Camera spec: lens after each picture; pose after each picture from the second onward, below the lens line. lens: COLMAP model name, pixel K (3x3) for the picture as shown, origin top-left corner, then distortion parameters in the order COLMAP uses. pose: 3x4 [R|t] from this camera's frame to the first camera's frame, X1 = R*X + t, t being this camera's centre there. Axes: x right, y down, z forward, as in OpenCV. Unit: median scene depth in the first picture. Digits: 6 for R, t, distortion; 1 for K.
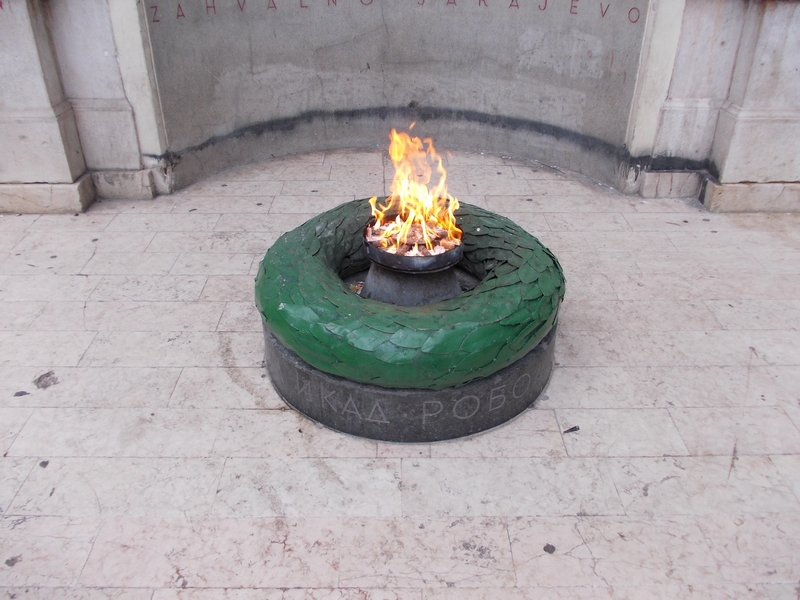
lens RADIAL K [[669.4, 0, 402.2], [0, 669.4, 297.6], [0, 0, 1]] dist [-0.007706, -0.029039]
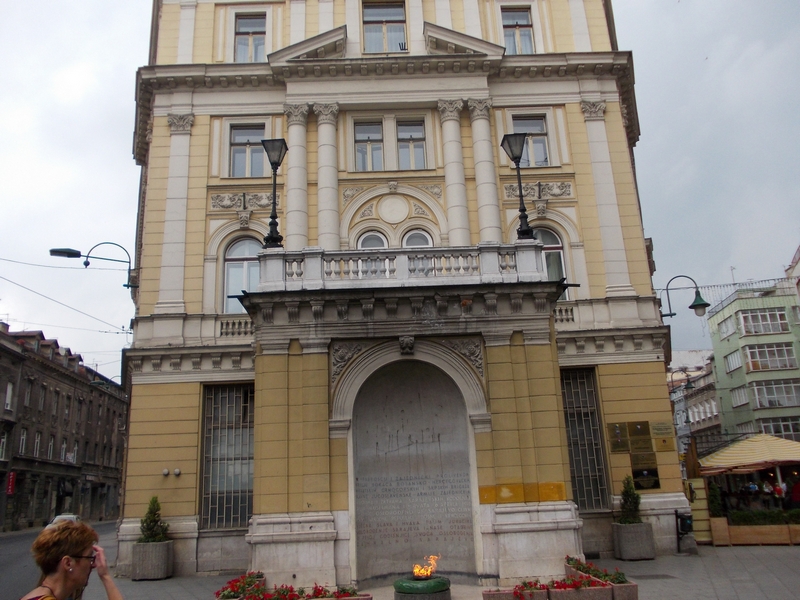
lens RADIAL K [[669.4, 0, 403.4], [0, 669.4, 299.6], [0, 0, 1]] dist [-0.007706, -0.029039]
pose [[0.998888, -0.041311, 0.022710, -0.111605], [0.044767, 0.680272, -0.731592, 1.557903], [0.014774, 0.731795, 0.681365, -2.885239]]
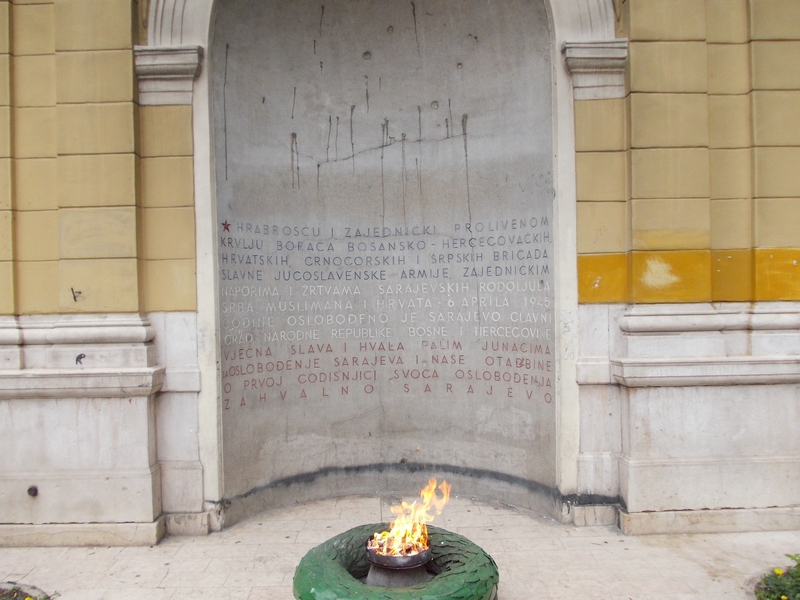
lens RADIAL K [[669.4, 0, 401.4], [0, 669.4, 299.1], [0, 0, 1]] dist [-0.007706, -0.029039]
pose [[0.999770, -0.021453, -0.000062, 0.024343], [0.018601, 0.868291, -0.495706, 0.116210], [0.010688, 0.495591, 0.868491, -0.401468]]
